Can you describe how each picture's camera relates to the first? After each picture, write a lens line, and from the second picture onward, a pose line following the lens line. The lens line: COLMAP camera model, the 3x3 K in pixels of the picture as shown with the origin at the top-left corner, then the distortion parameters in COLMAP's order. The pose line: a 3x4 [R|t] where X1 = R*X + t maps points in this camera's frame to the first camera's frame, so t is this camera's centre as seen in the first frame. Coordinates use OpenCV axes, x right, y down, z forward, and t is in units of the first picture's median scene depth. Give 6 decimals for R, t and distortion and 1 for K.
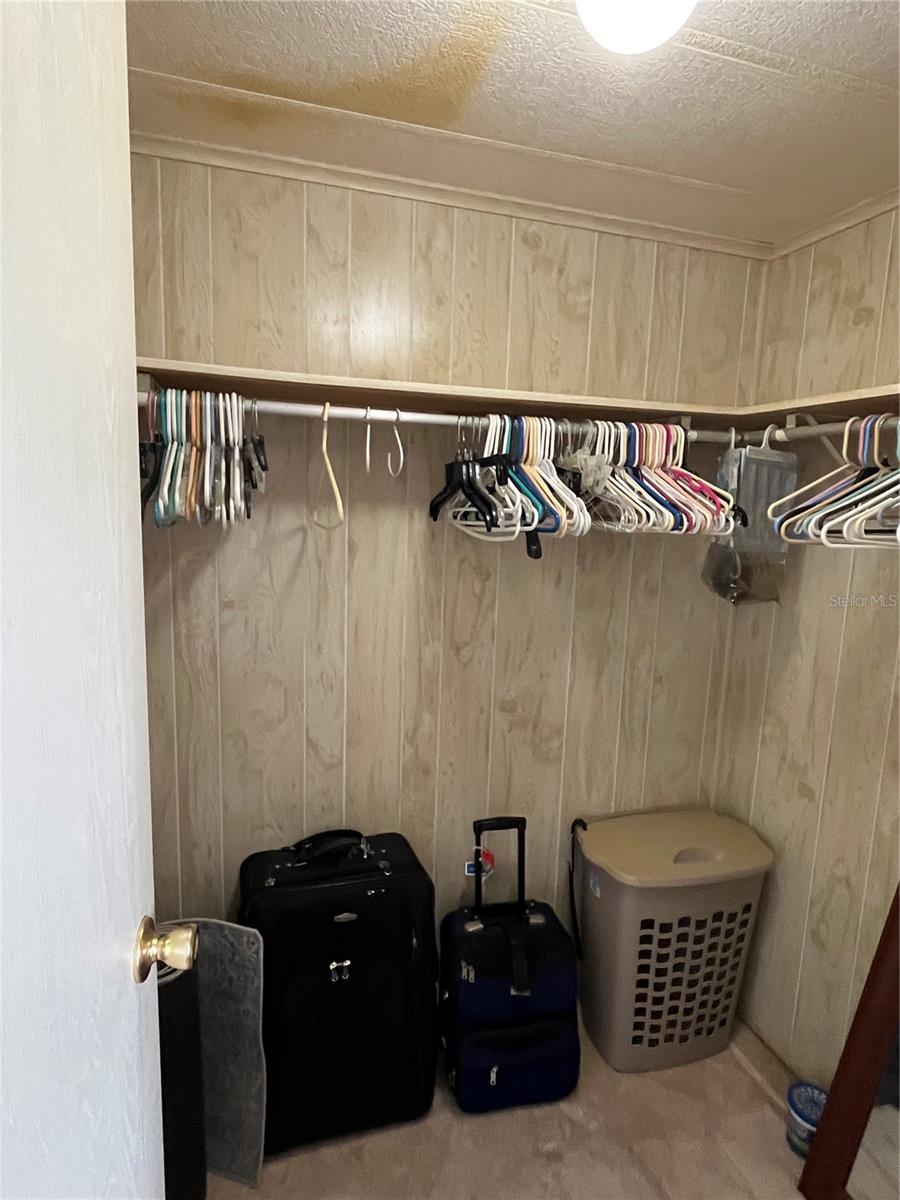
lens RADIAL K [[660.1, 0, 448.9], [0, 660.1, 602.4], [0, 0, 1]] dist [-0.002506, 0.000629]
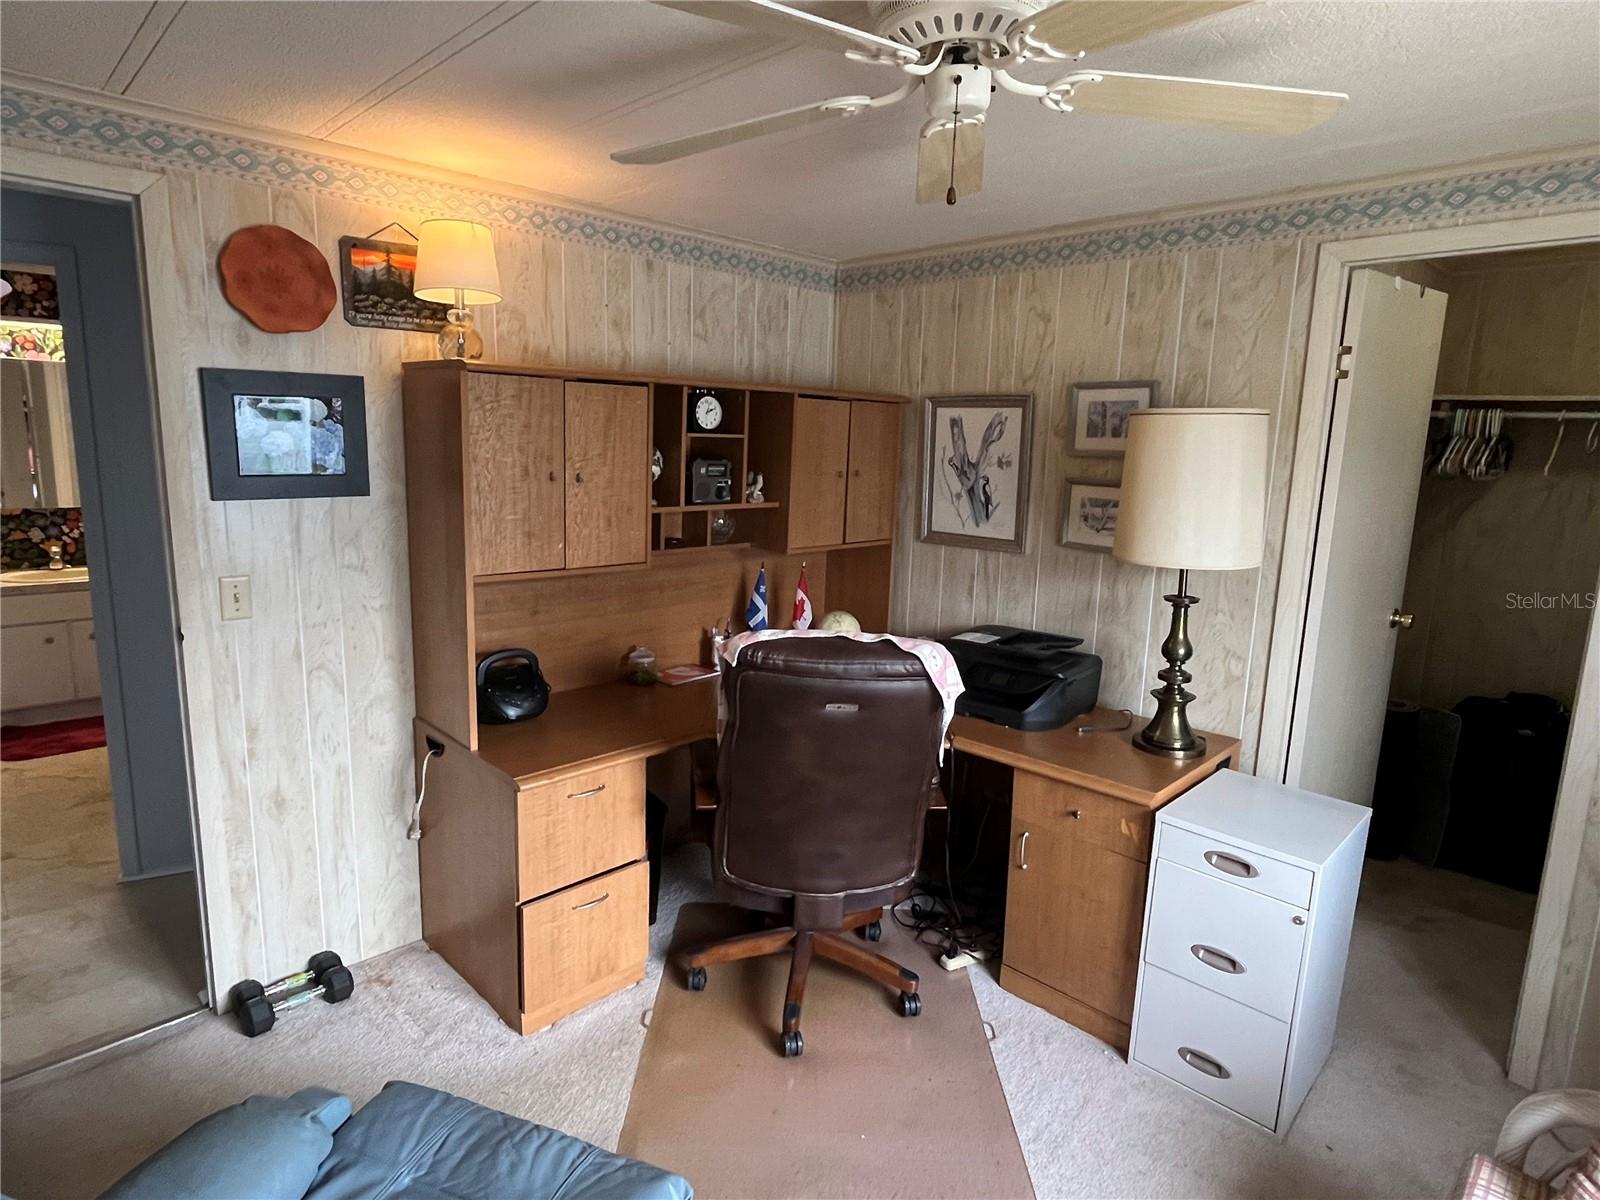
lens RADIAL K [[880.1, 0, 802.0], [0, 880.1, 592.1], [0, 0, 1]] dist [-0.002506, 0.000629]
pose [[0.460330, 0.128587, -0.878386, 1.012566], [-0.146951, 0.986841, 0.067452, 0.312293], [0.875501, 0.098029, 0.473168, -1.835716]]
